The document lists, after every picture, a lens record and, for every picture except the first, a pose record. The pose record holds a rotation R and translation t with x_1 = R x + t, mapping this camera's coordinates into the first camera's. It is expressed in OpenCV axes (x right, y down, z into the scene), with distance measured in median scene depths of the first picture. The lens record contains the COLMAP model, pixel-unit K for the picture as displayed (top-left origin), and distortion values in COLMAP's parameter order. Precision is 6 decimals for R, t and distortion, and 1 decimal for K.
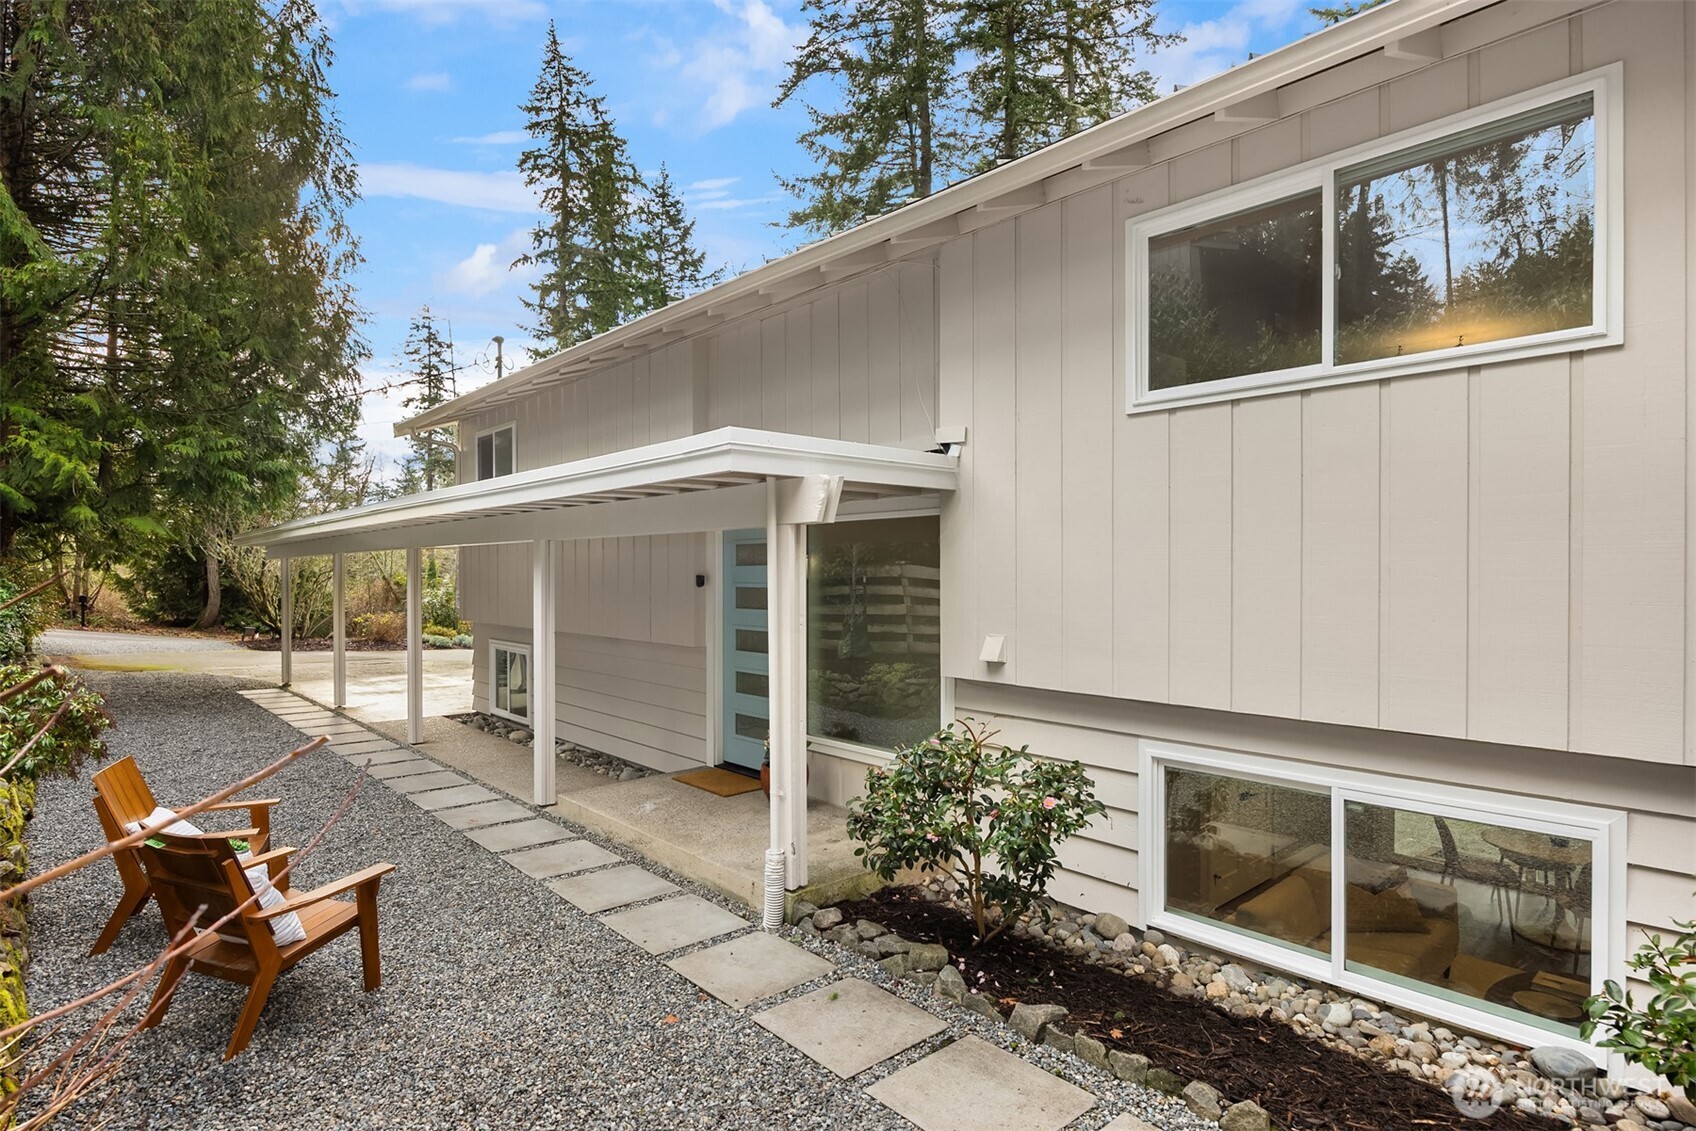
lens RADIAL K [[889.7, 0, 848.0], [0, 889.7, 565.5], [0, 0, 1]] dist [-0.004188, -0.000491]
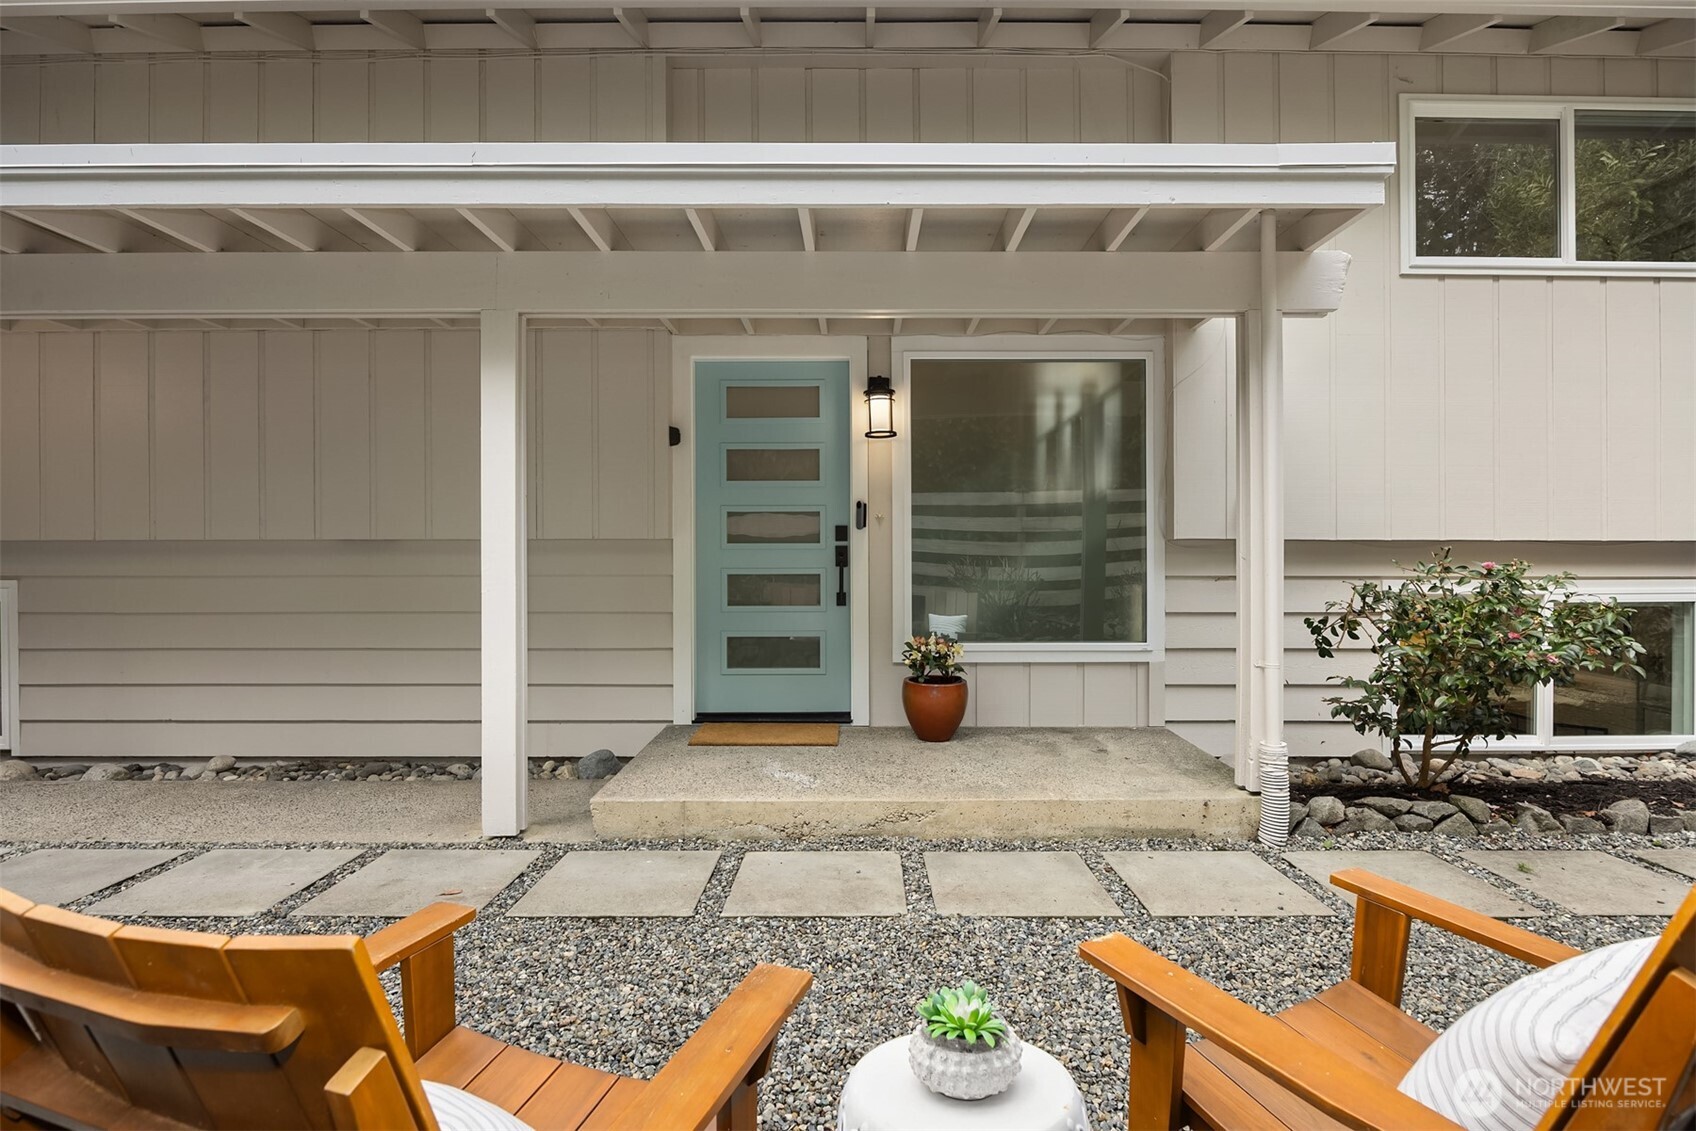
lens RADIAL K [[799.2, 0, 848.0], [0, 799.2, 565.5], [0, 0, 1]] dist [-0.025278, -0.000061]
pose [[0.668057, -0.011062, 0.744028, -0.618130], [0.001415, 0.999907, 0.013595, 0.124485], [-0.744109, -0.008029, 0.668010, 0.627298]]
